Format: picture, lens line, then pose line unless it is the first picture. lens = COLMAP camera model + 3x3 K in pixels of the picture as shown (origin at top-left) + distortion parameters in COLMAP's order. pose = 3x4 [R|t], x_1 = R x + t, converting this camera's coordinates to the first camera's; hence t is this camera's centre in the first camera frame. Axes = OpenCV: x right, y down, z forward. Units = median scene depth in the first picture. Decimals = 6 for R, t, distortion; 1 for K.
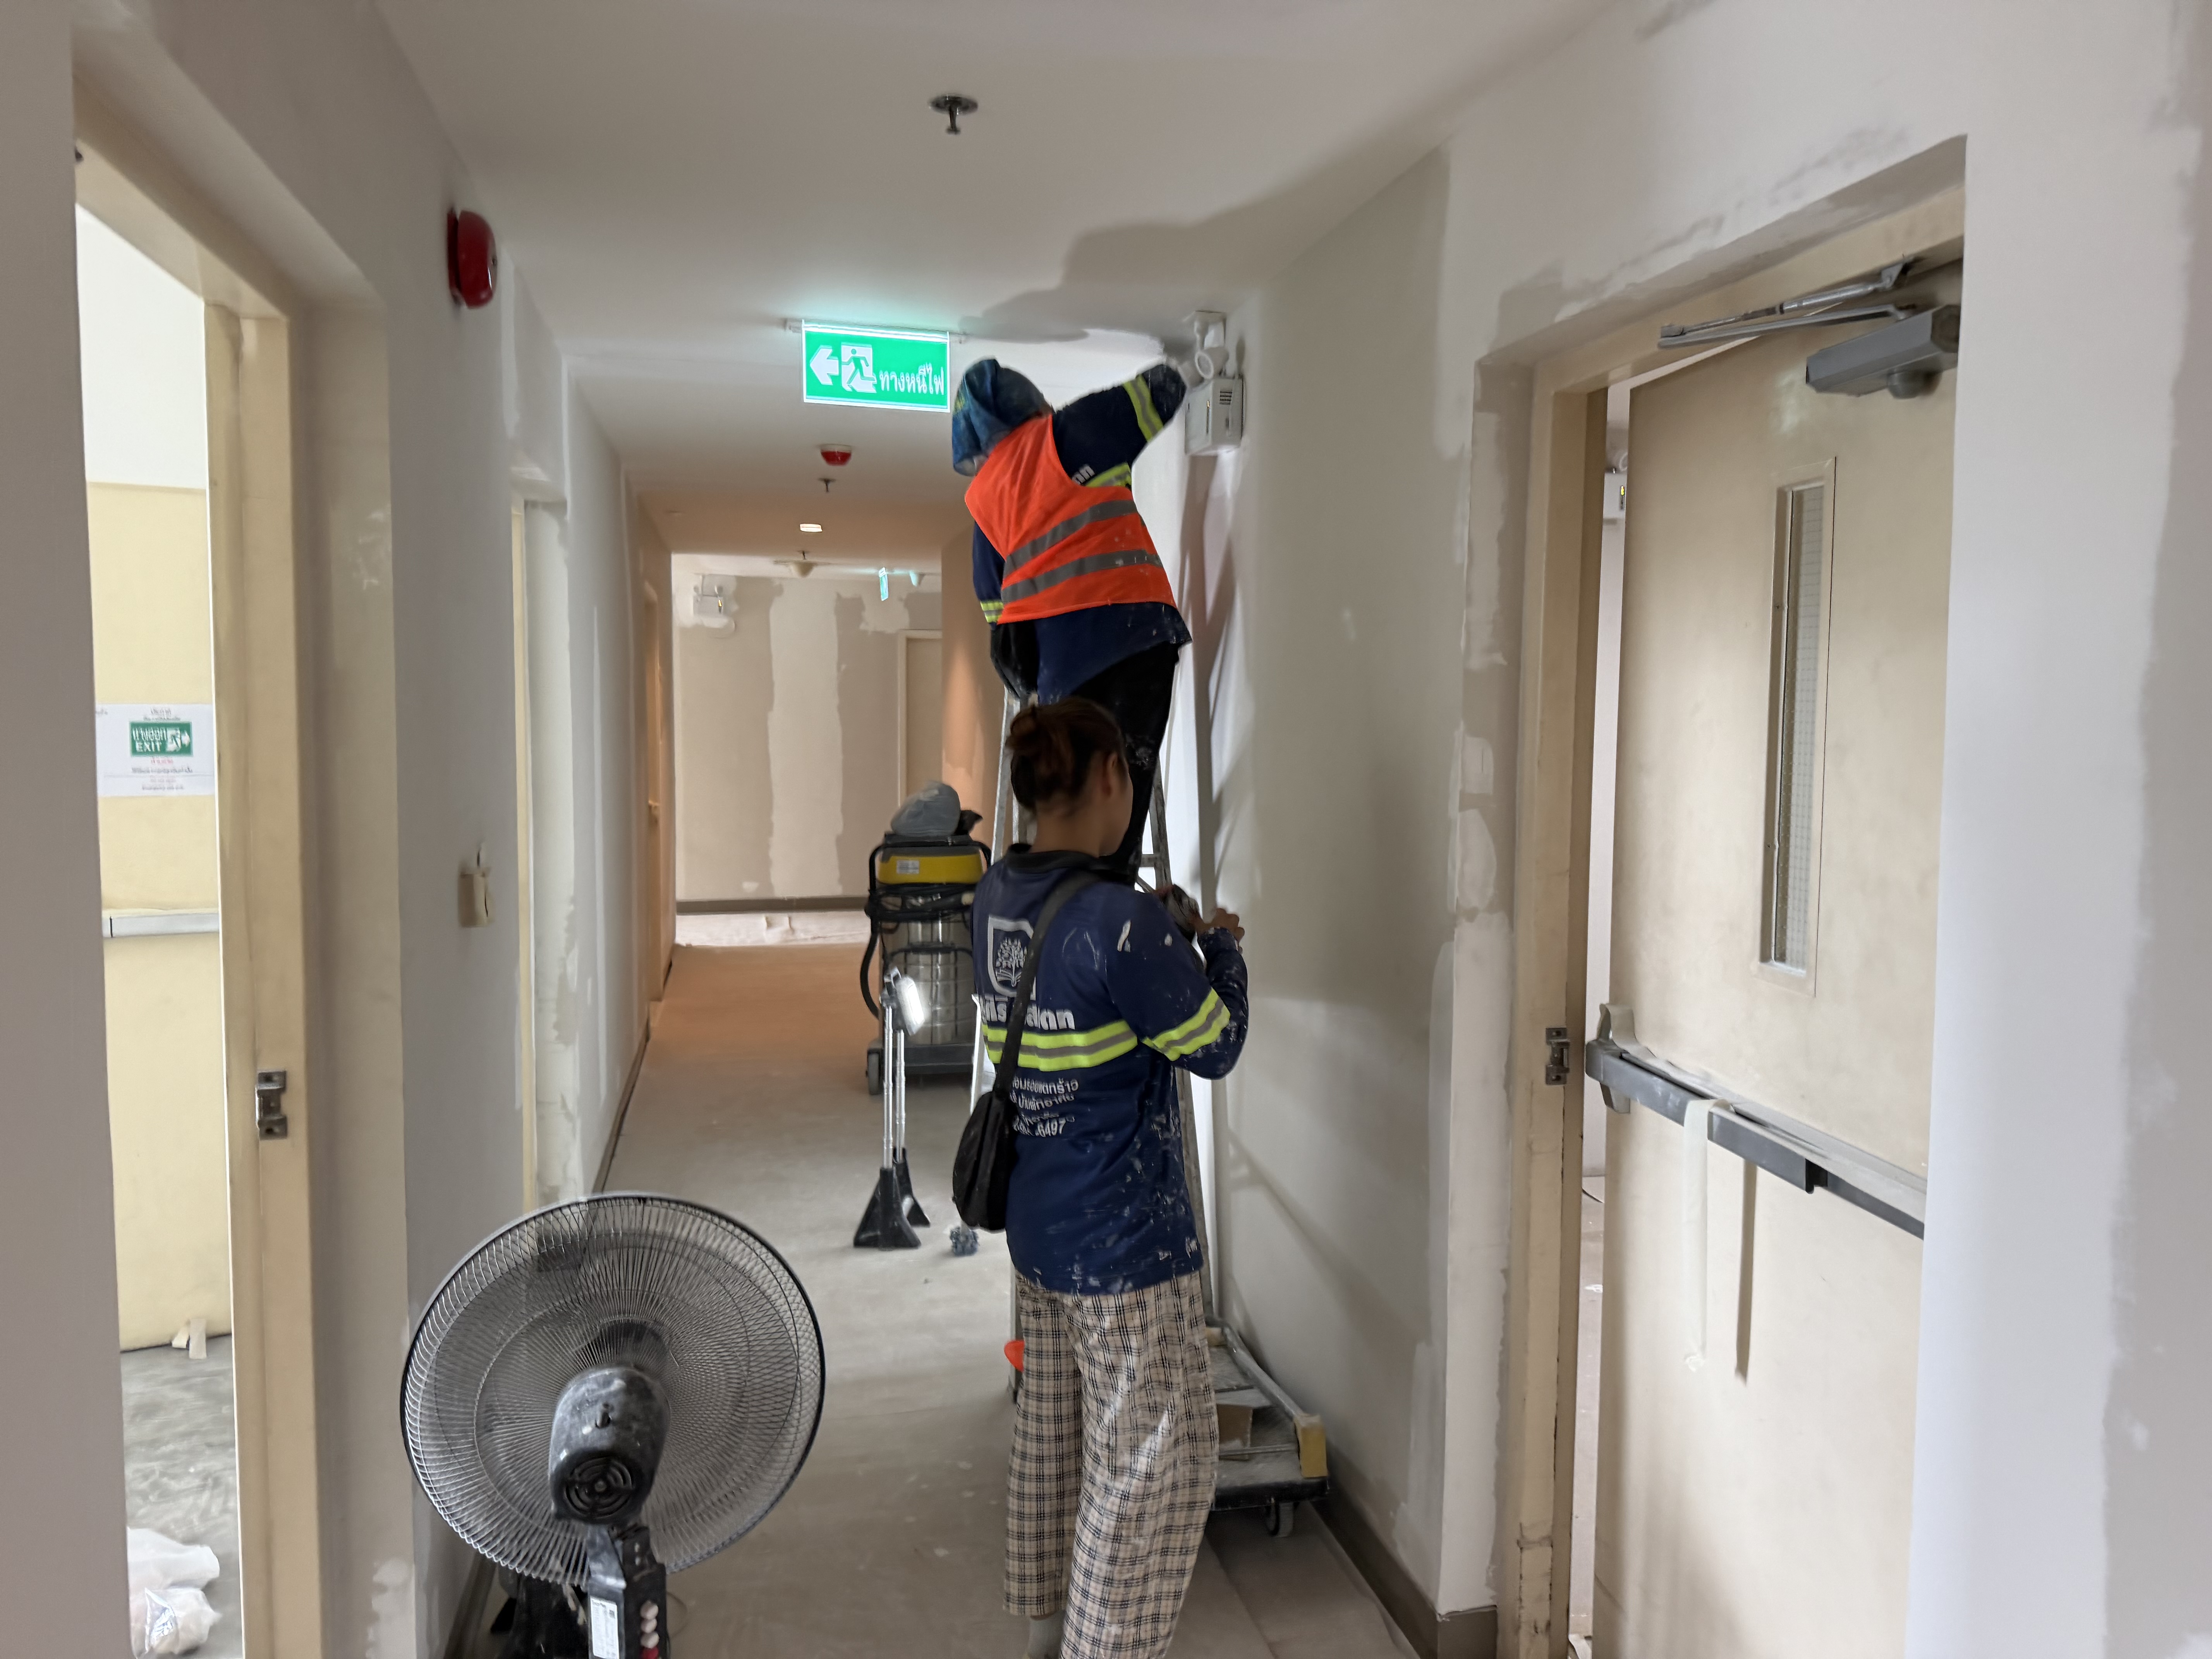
lens RADIAL K [[1564.5, 0, 1081.5], [0, 1564.5, 831.4], [0, 0, 1]] dist [0.078358, -0.149811]
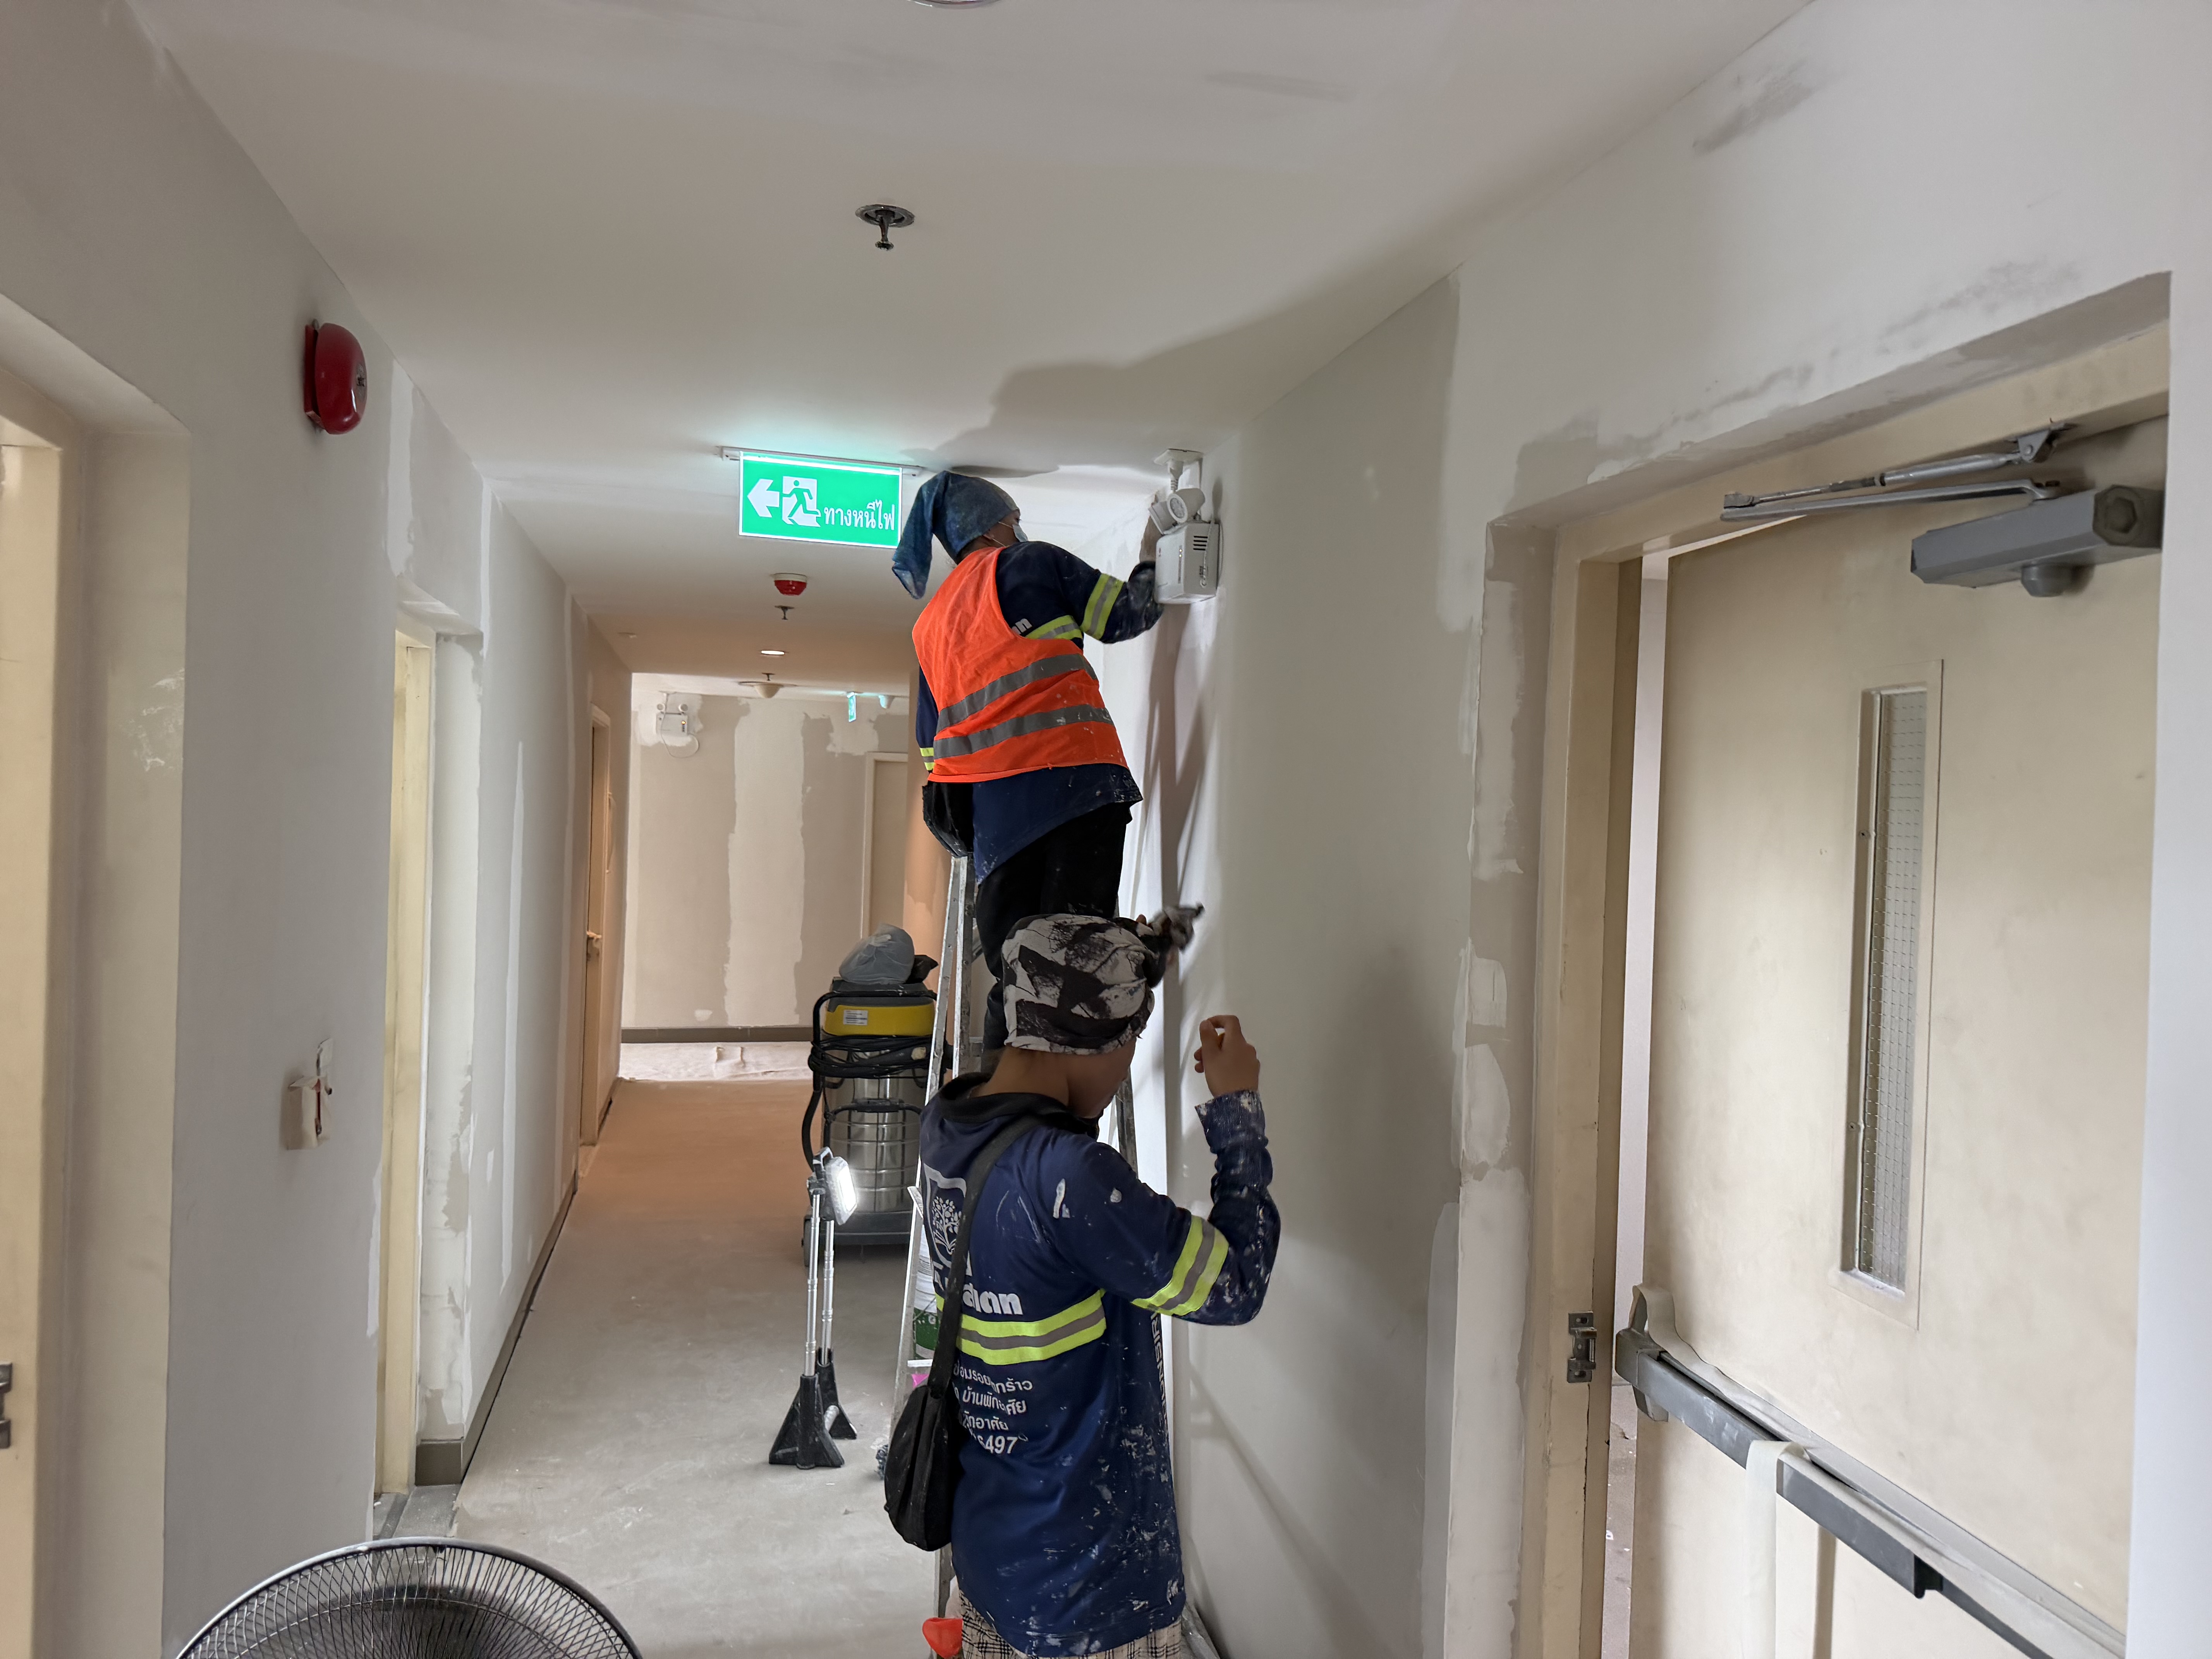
lens RADIAL K [[1509.0, 0, 1059.1], [0, 1509.0, 836.1], [0, 0, 1]] dist [0.065280, -0.111628]
pose [[0.999708, 0.023818, -0.003995, 0.023393], [-0.024005, 0.998123, -0.056338, -0.073860], [0.002646, 0.056418, 0.998404, 0.180175]]
